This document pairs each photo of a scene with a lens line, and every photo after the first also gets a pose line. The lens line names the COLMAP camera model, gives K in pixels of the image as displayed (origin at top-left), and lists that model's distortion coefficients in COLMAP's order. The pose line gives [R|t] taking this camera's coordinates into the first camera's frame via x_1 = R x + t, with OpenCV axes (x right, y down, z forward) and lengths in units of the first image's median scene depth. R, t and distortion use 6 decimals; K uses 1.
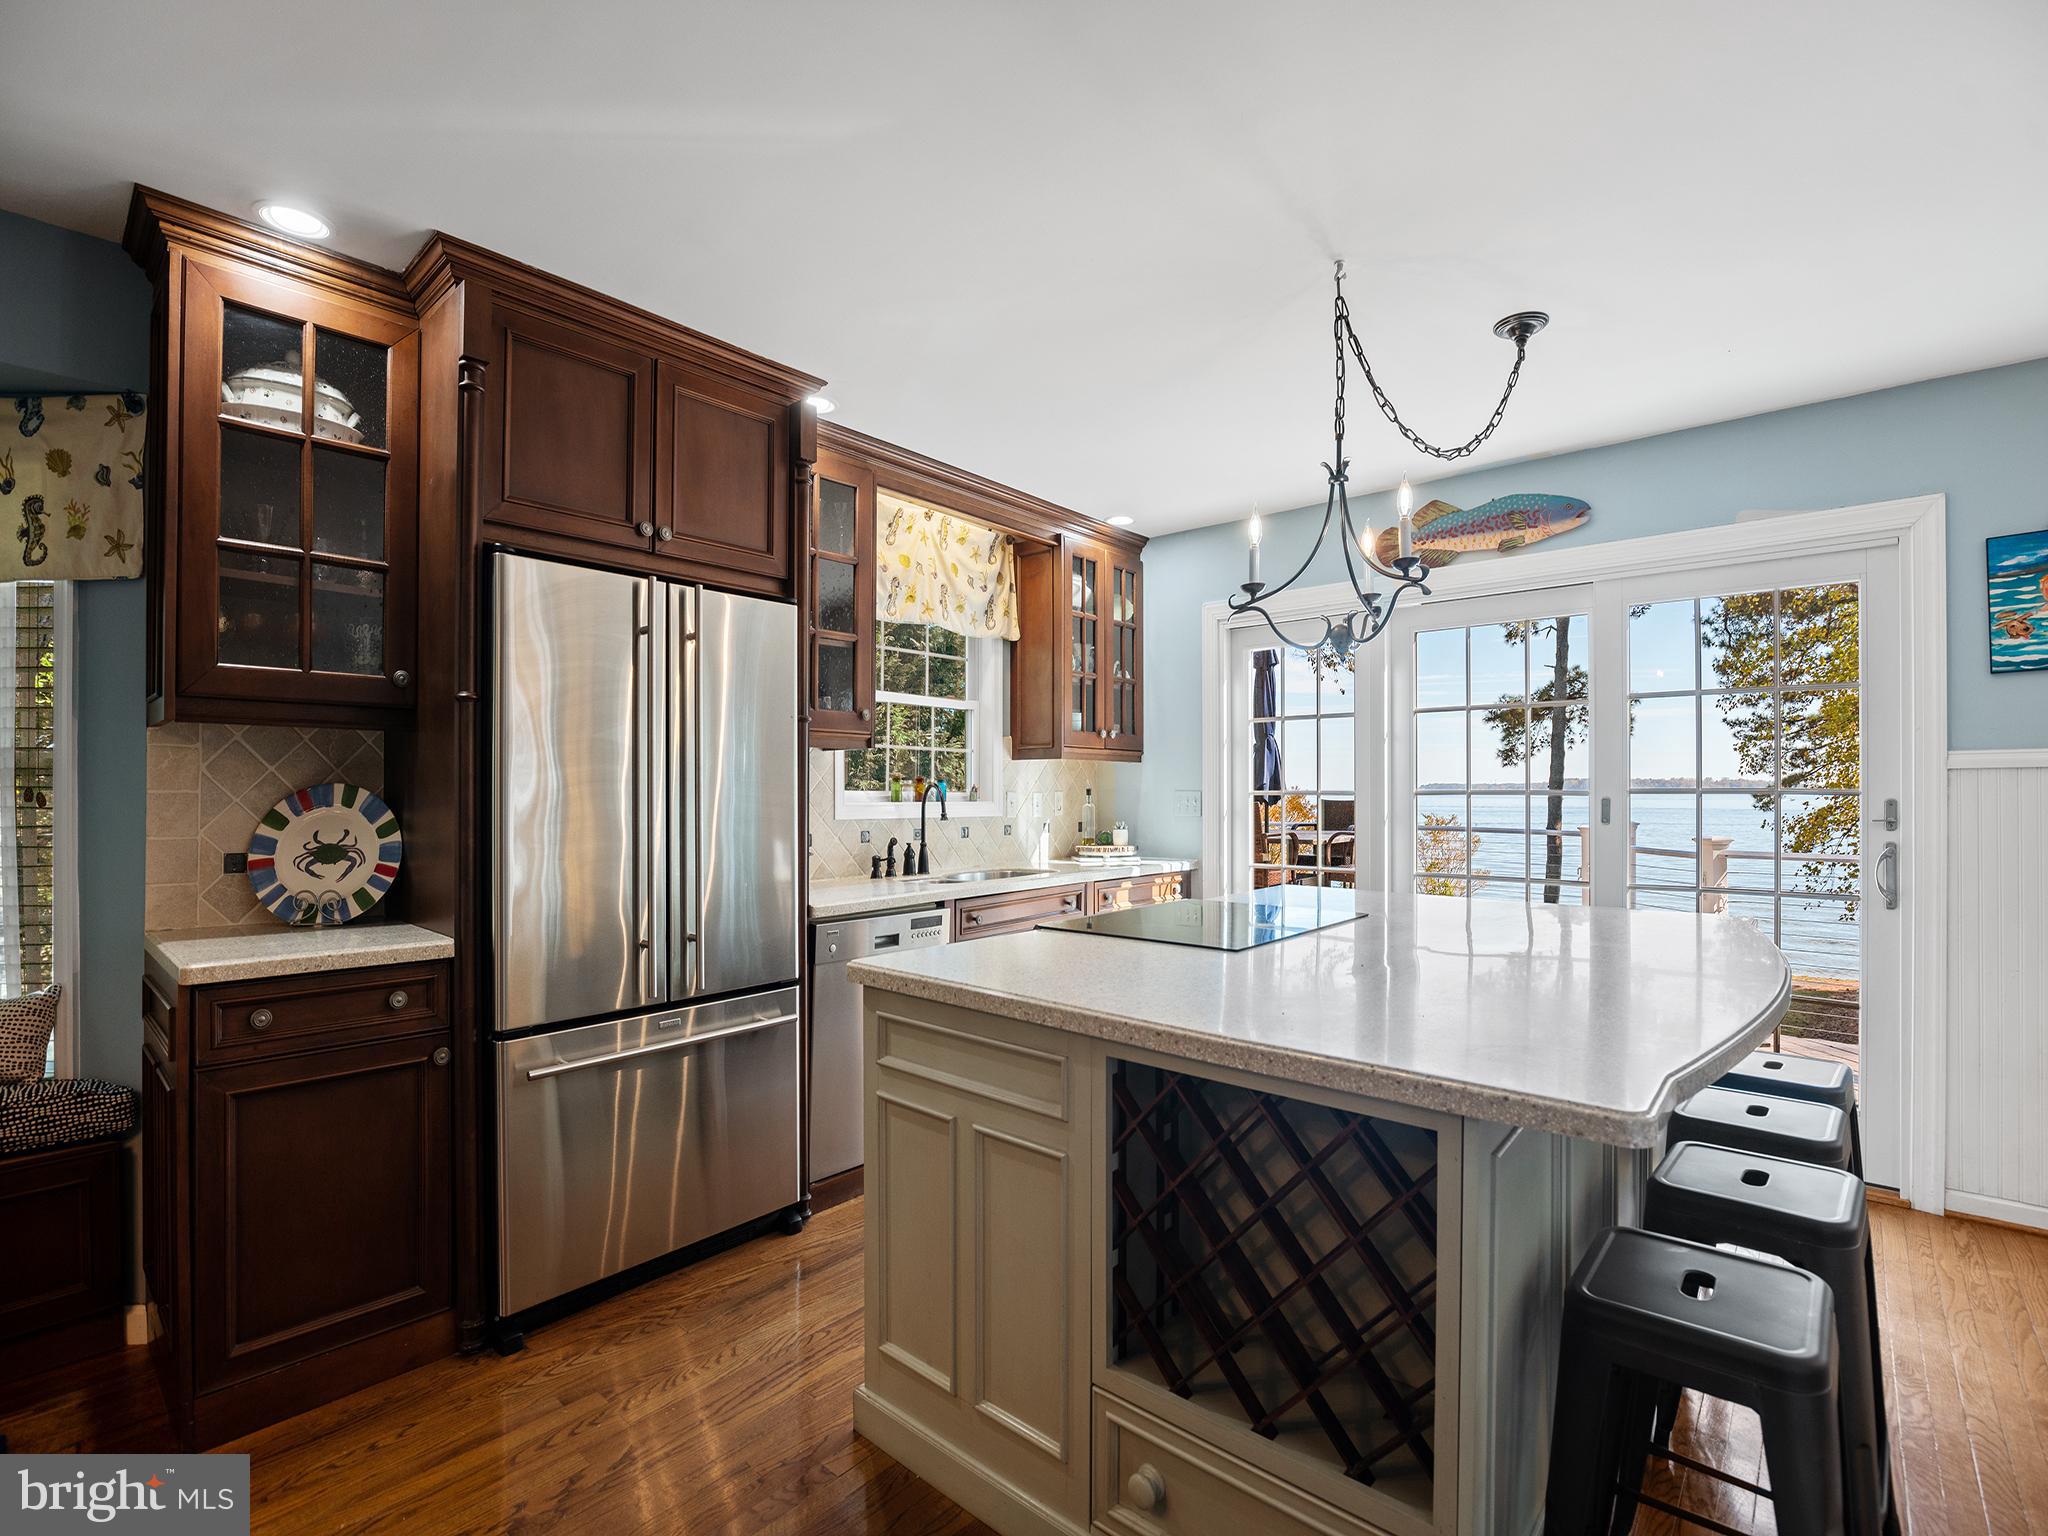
lens RADIAL K [[937.6, 0, 1021.8], [0, 937.6, 787.2], [0, 0, 1]] dist [-0.028591, 0.004767]
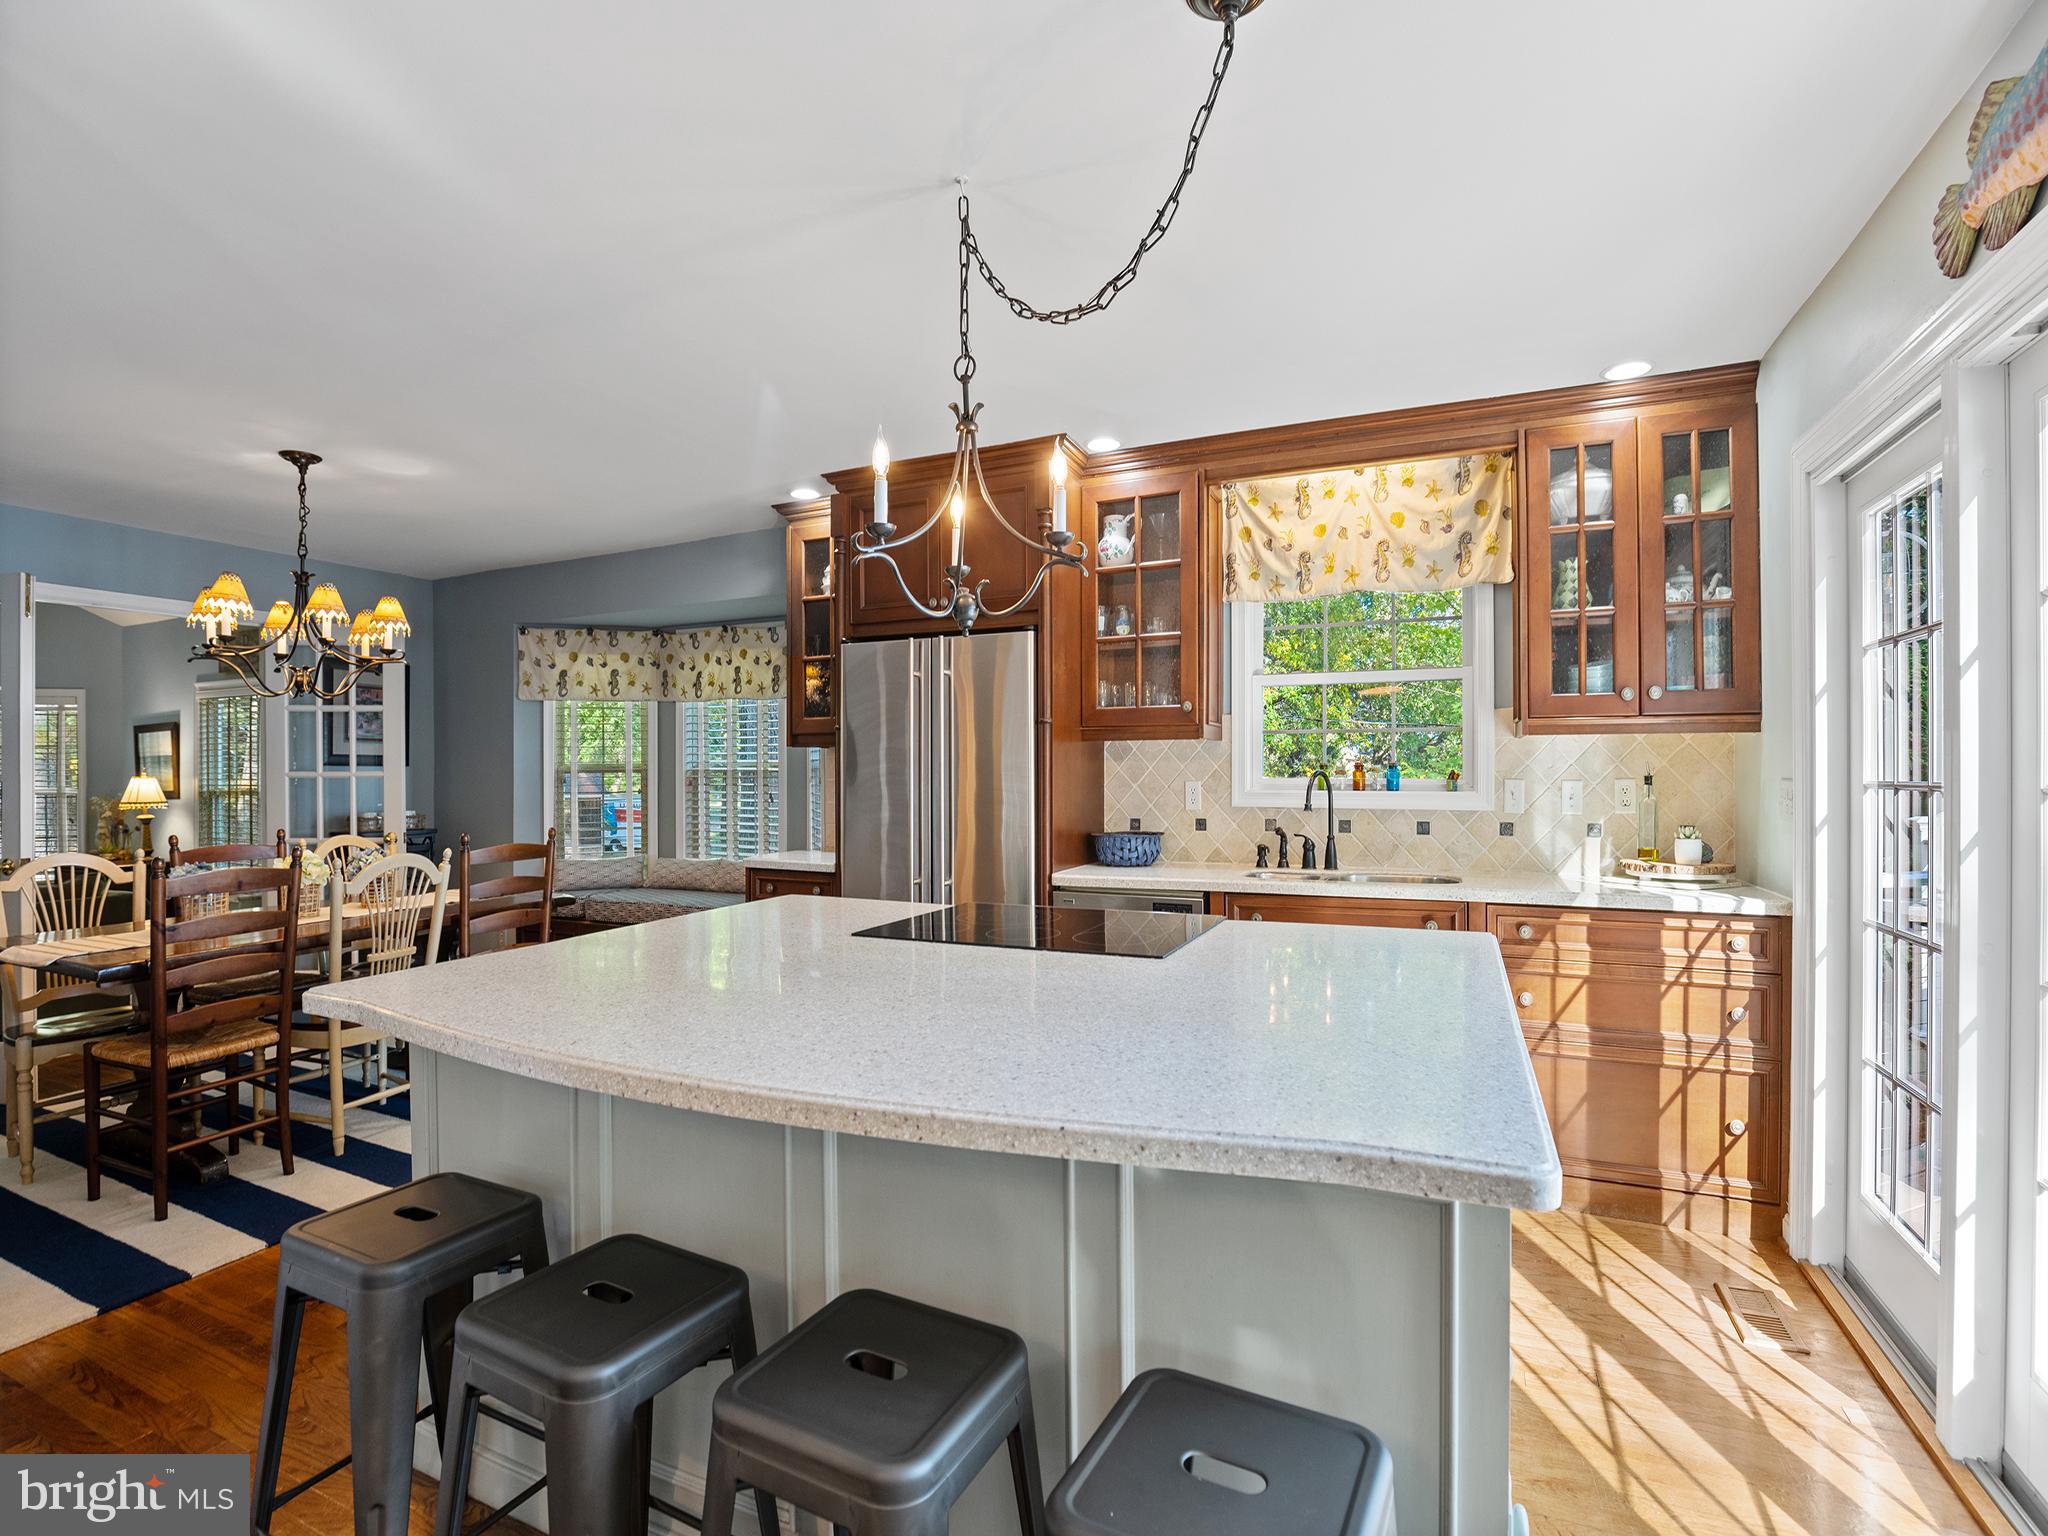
lens RADIAL K [[937.6, 0, 1041.0], [0, 937.6, 772.1], [0, 0, 1]] dist [-0.028591, 0.004767]
pose [[0.298981, 0.000750, -0.954259, 1.172299], [0.008595, 0.999957, 0.003479, -0.013761], [0.954220, -0.009242, 0.298961, 0.786297]]
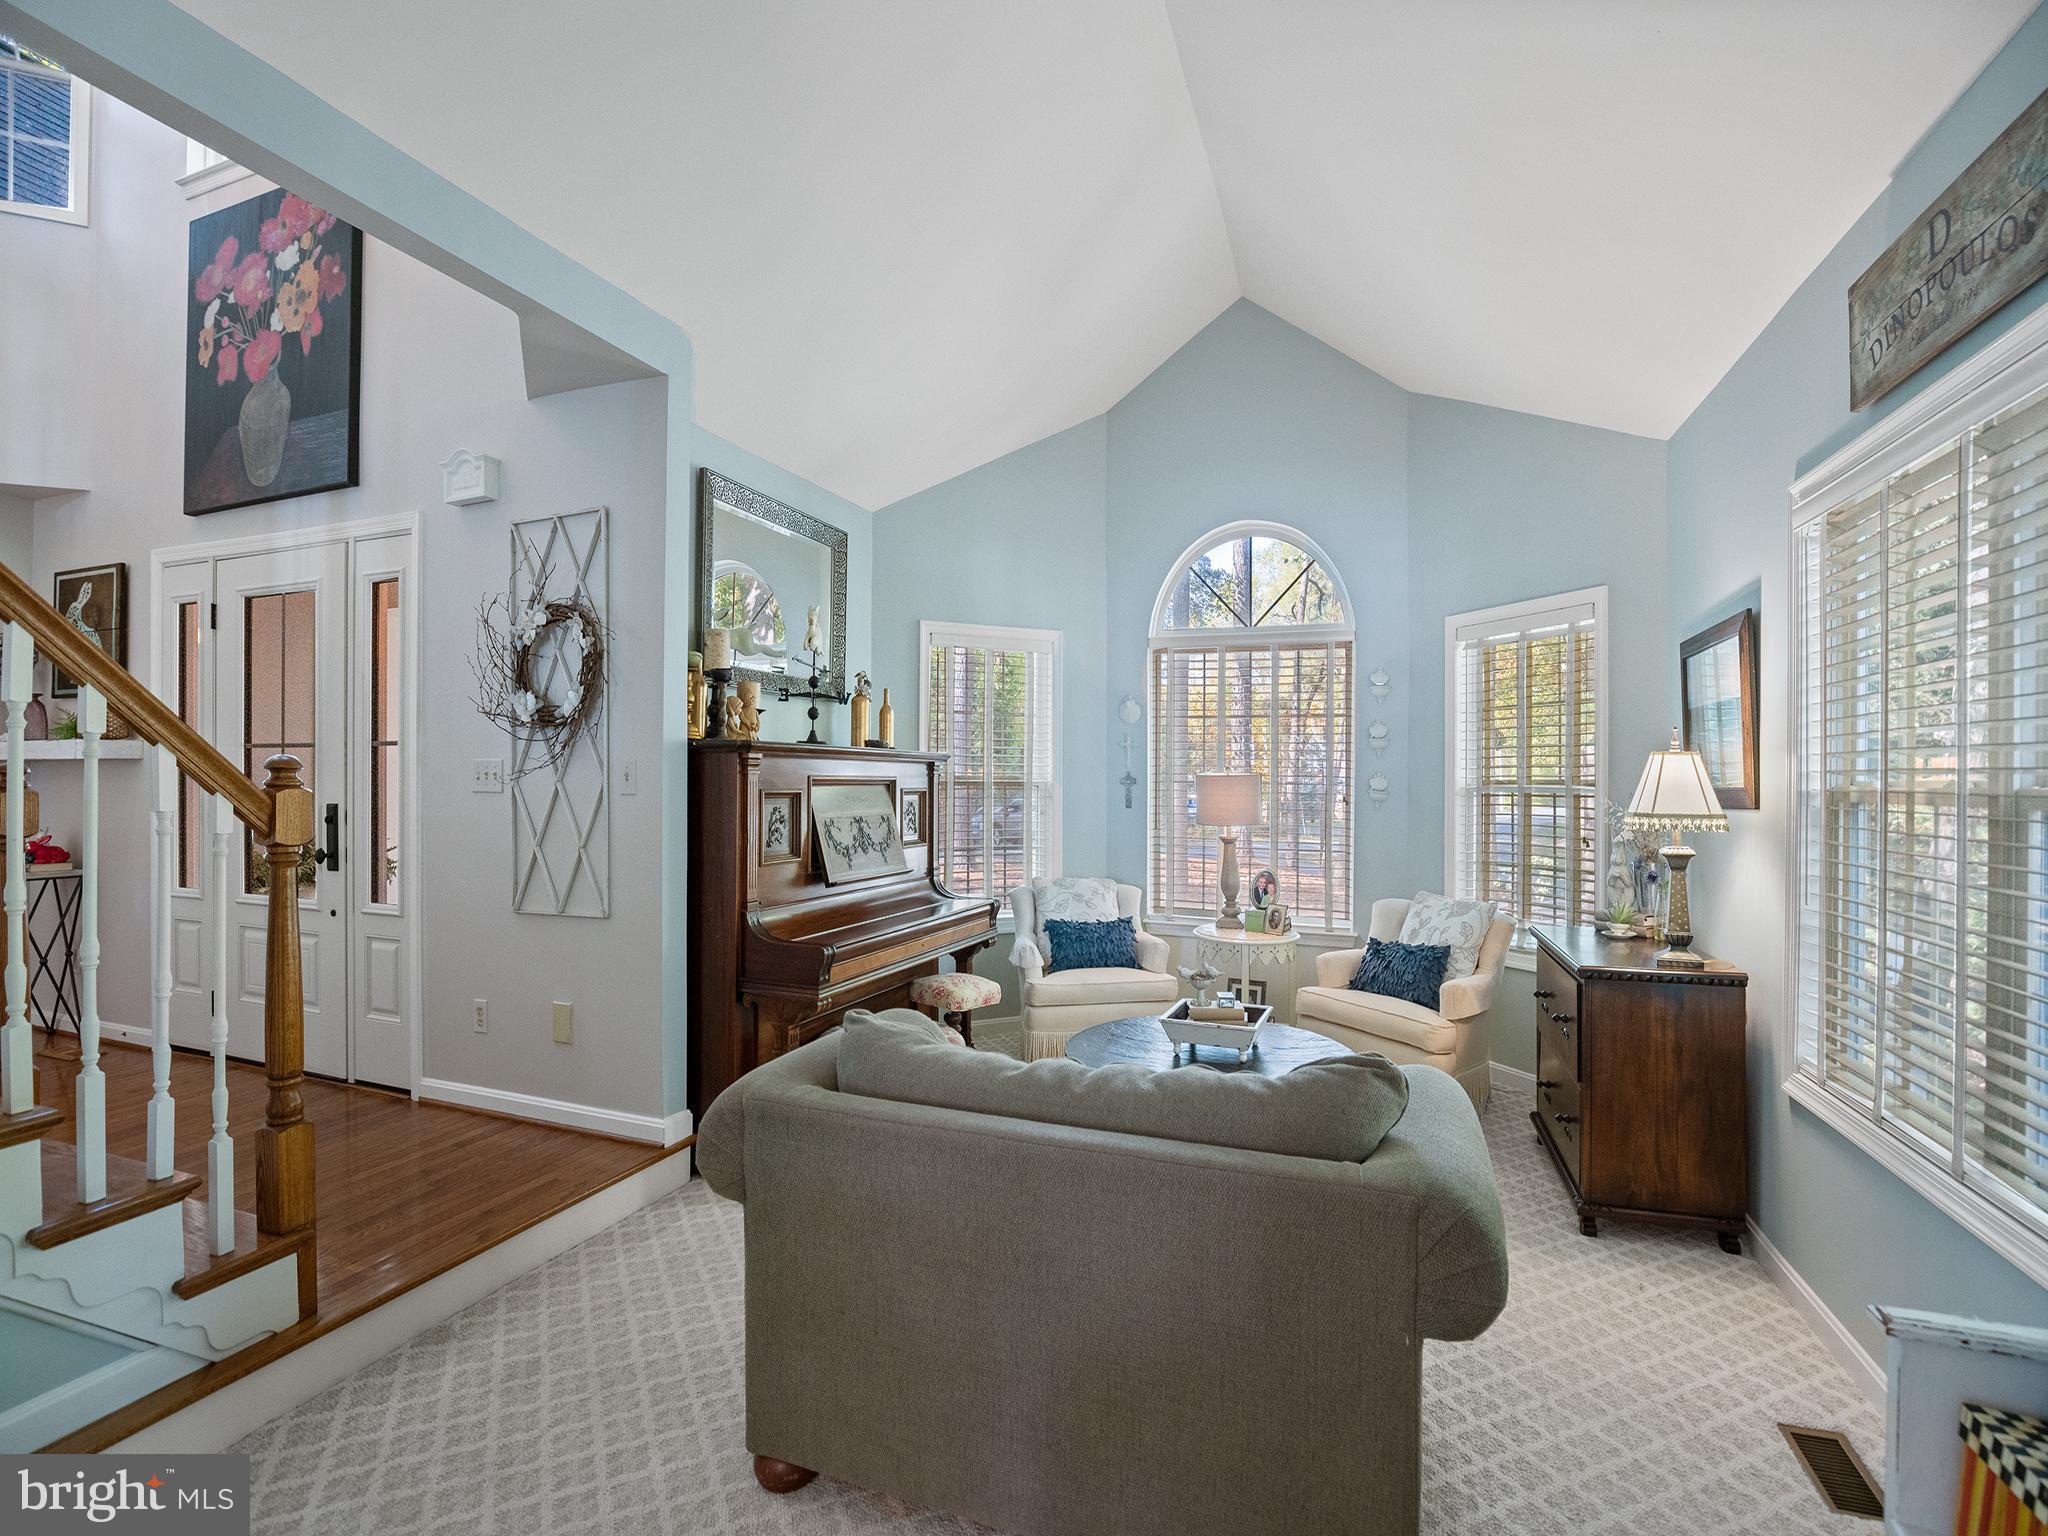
lens RADIAL K [[937.6, 0, 1008.9], [0, 937.6, 775.3], [0, 0, 1]] dist [-0.028591, 0.004767]
pose [[-0.938345, -0.001927, -0.345694, -1.383225], [-0.000747, 0.999993, -0.003547, 0.023736], [0.345699, -0.003070, -0.938341, -0.303776]]
